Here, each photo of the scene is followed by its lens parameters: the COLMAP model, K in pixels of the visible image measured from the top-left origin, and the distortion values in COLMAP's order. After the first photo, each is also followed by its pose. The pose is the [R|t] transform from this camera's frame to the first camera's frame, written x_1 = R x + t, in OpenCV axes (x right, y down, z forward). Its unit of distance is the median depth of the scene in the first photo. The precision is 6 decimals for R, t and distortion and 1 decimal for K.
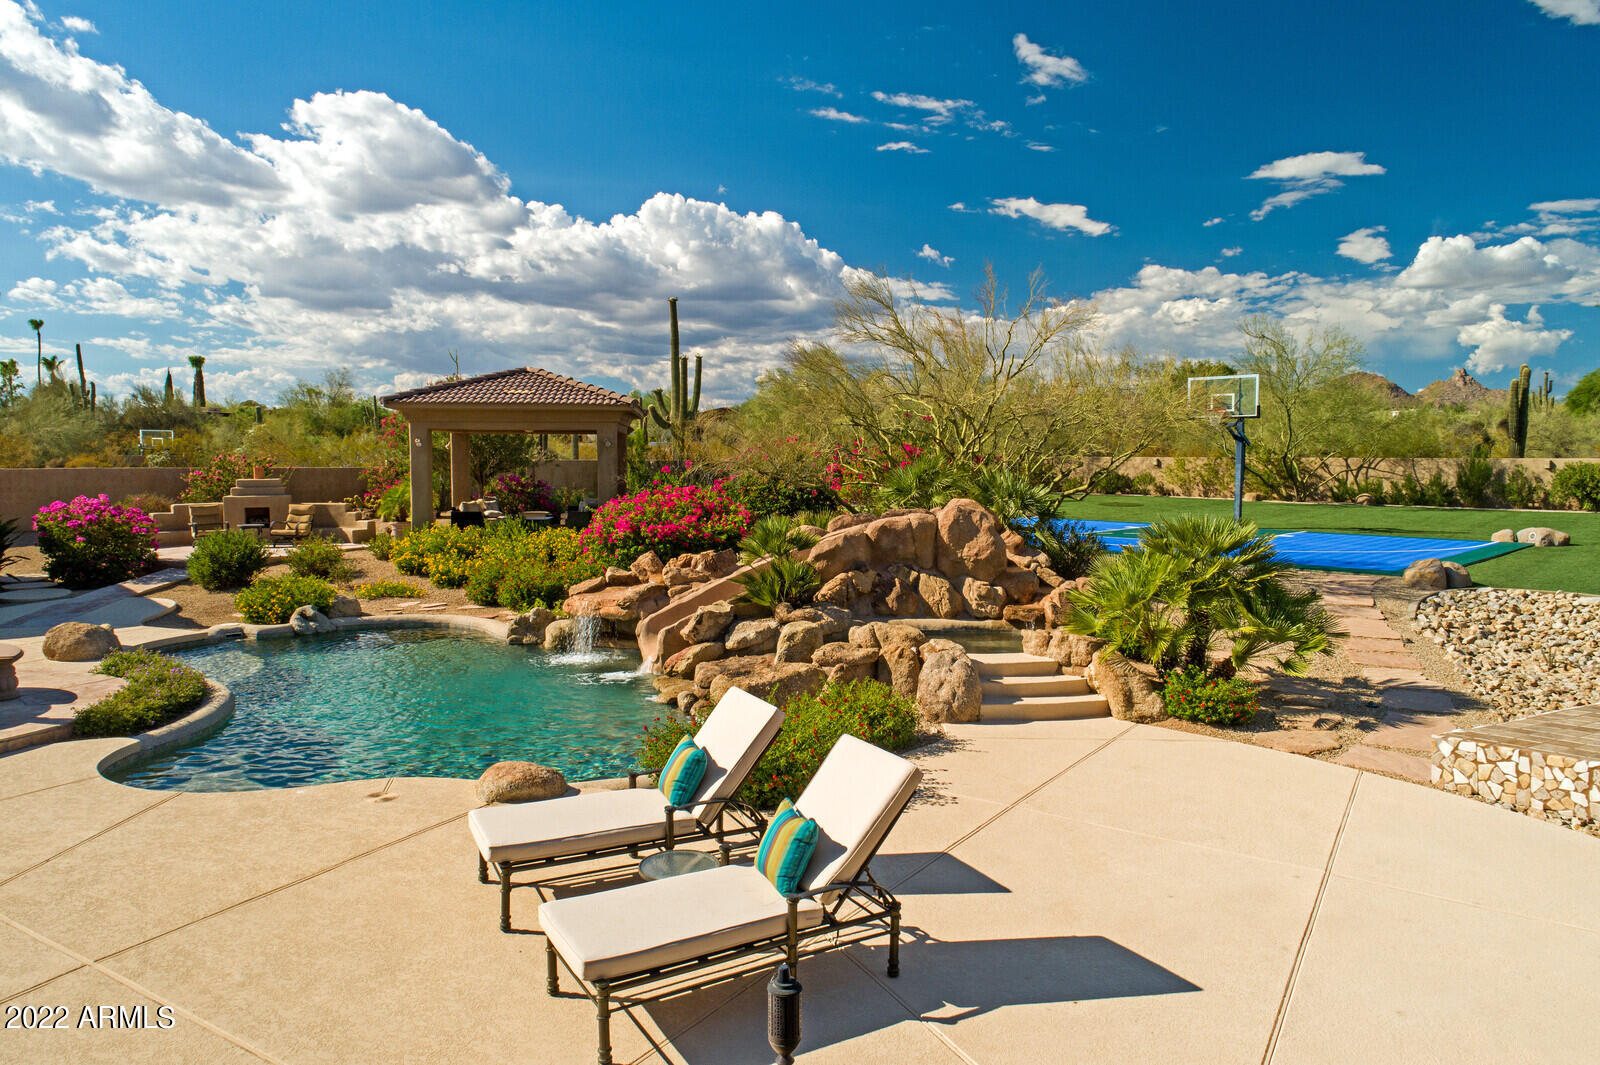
lens RADIAL K [[1058.8, 0, 796.1], [0, 1058.8, 531.5], [0, 0, 1]] dist [-0.010757, 0.008154]
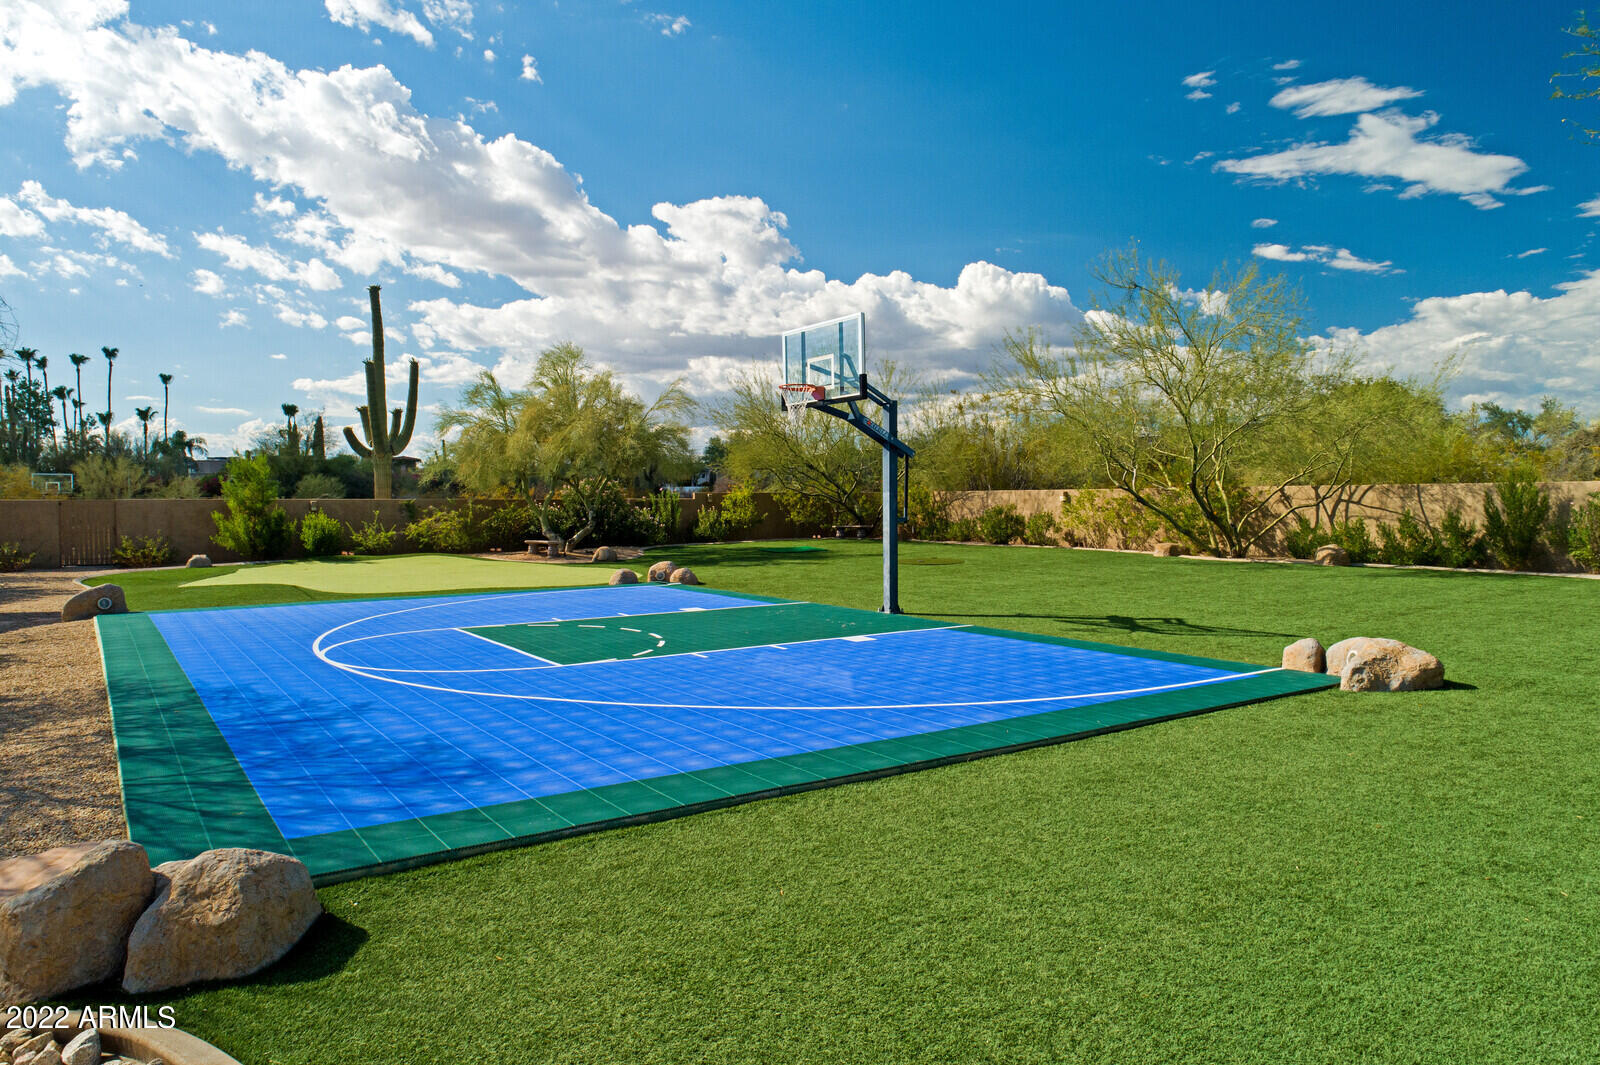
lens RADIAL K [[1058.8, 0, 796.1], [0, 1058.8, 531.5], [0, 0, 1]] dist [-0.010757, 0.008154]
pose [[0.974416, -0.000685, -0.224753, 0.385125], [-0.008927, 0.999088, -0.041750, -0.016532], [0.224576, 0.042688, 0.973521, 0.373154]]
